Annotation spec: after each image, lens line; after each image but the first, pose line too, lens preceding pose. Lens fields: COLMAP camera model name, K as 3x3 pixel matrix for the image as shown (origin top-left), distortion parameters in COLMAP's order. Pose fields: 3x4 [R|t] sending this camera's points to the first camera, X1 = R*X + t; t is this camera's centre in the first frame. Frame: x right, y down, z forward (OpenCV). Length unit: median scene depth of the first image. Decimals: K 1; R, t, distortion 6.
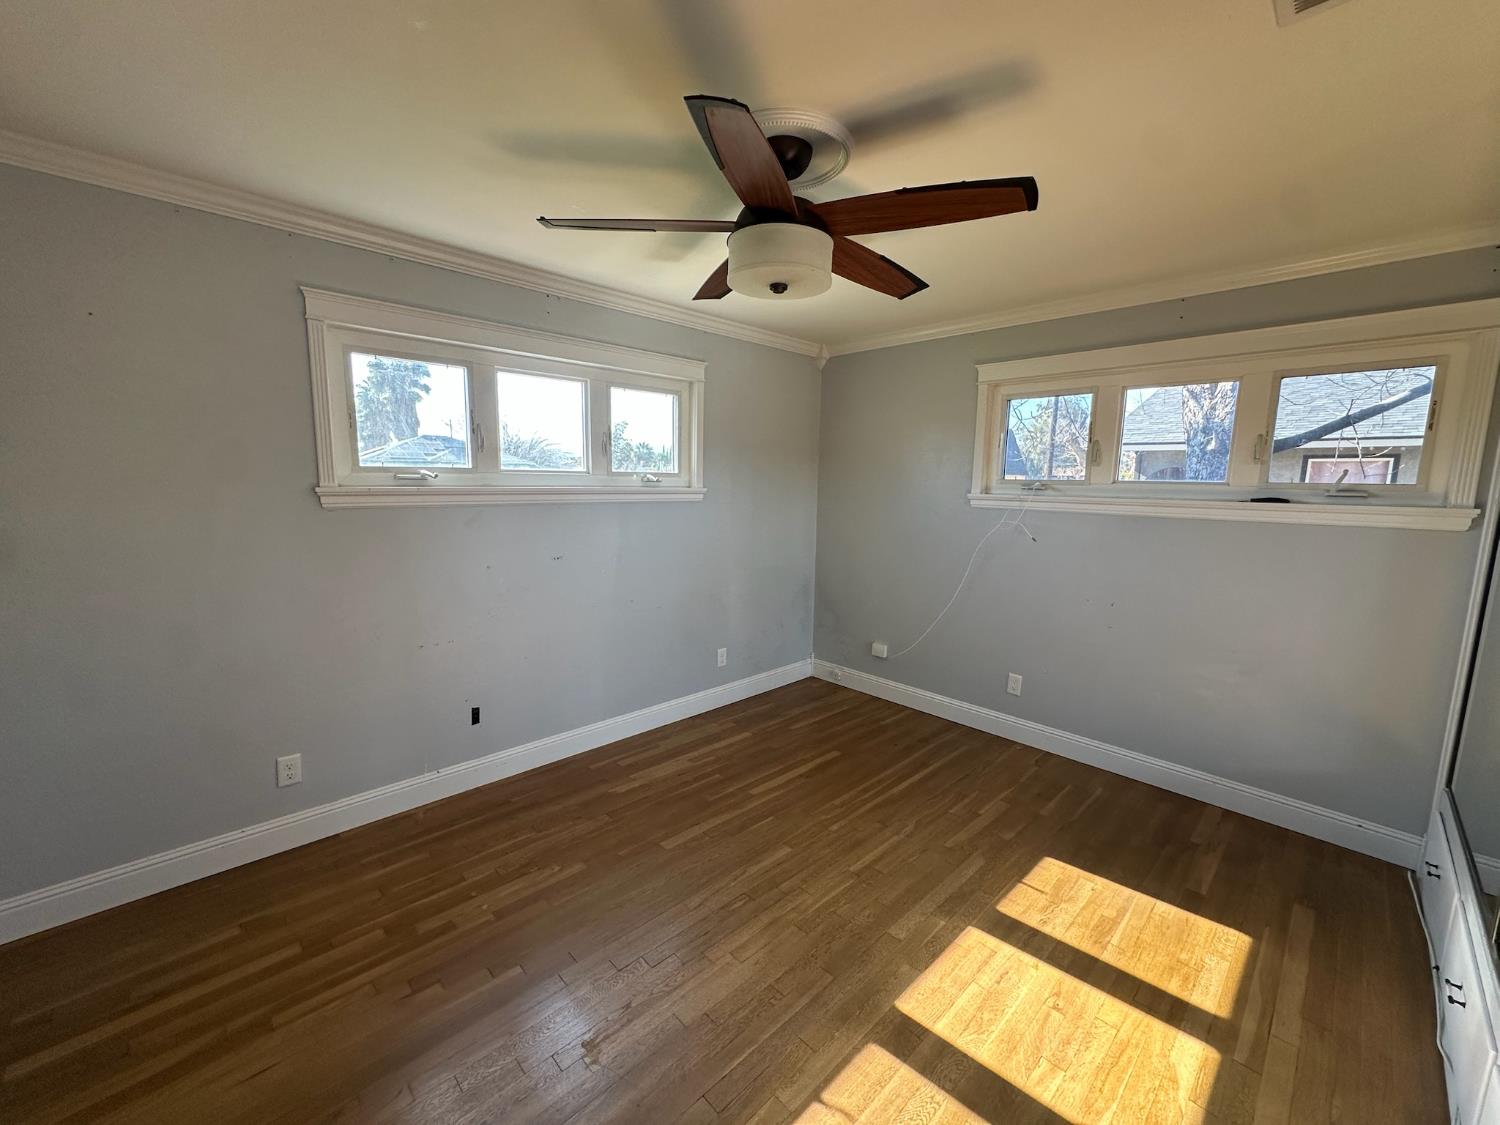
lens RADIAL K [[596.5, 0, 750.3], [0, 596.5, 562.5], [0, 0, 1]] dist [-0.006925, 0.001299]
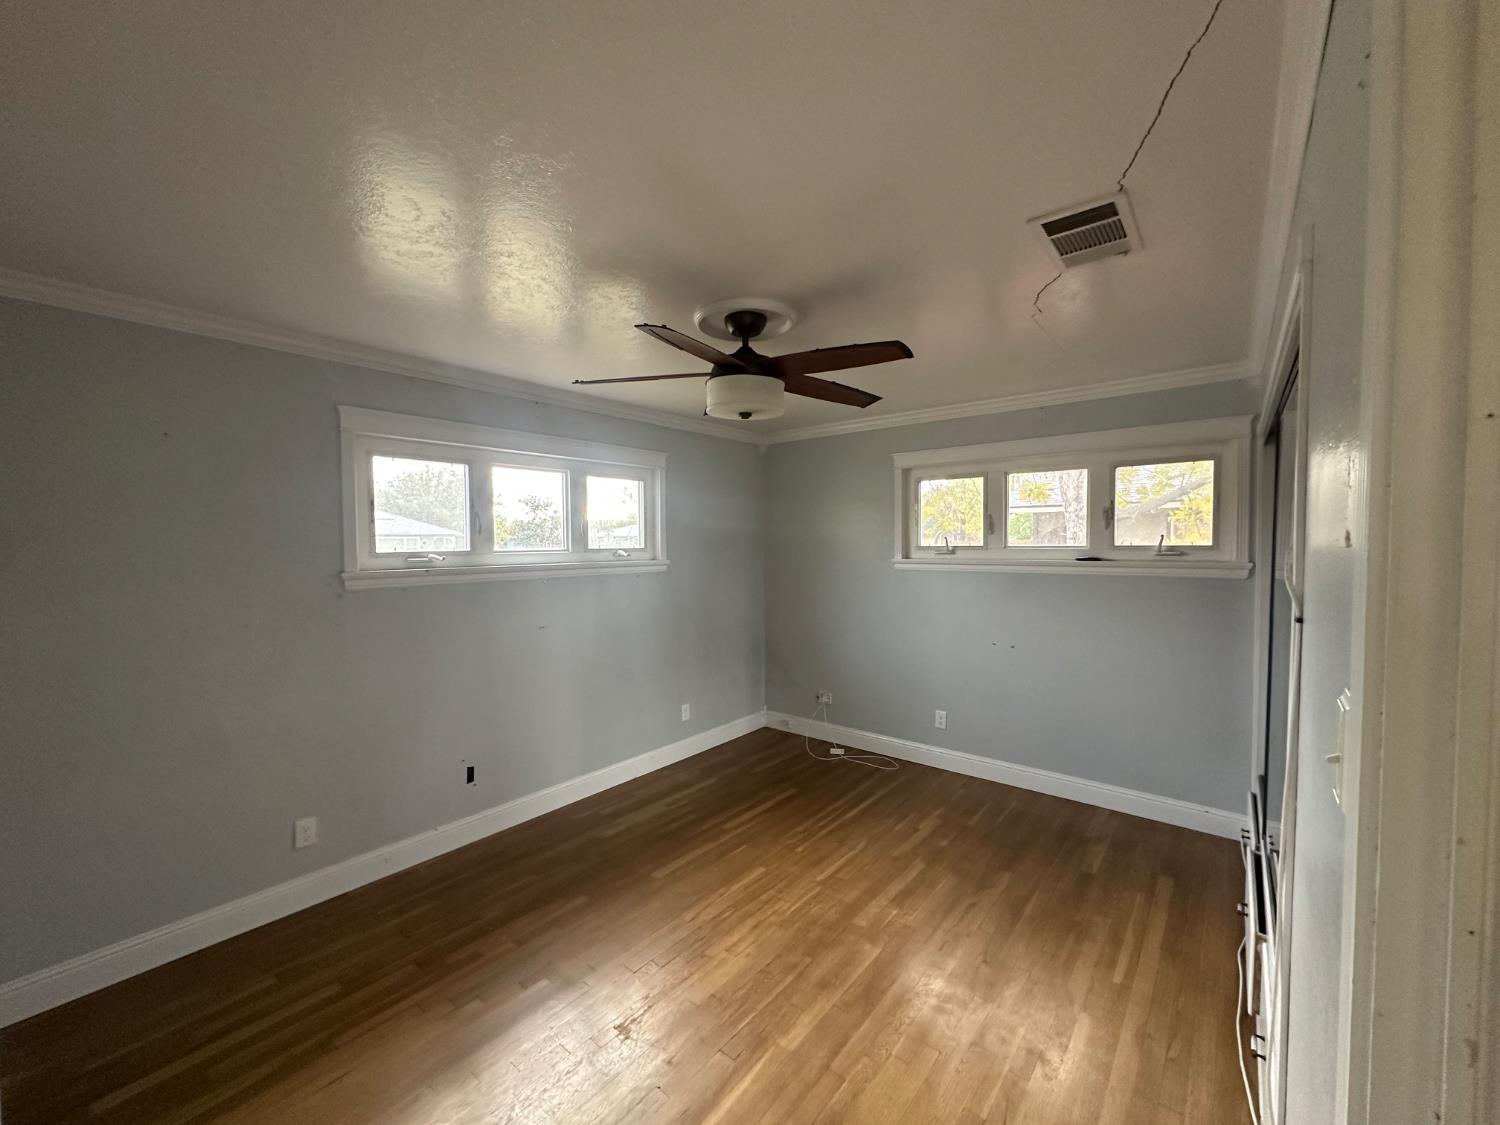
lens RADIAL K [[596.5, 0, 750.3], [0, 596.5, 562.5], [0, 0, 1]] dist [-0.006925, 0.001299]
pose [[0.992885, -0.028567, 0.115596, -0.068121], [0.040444, 0.993989, -0.101736, 0.001801], [-0.111994, 0.105688, 0.988073, -0.185893]]
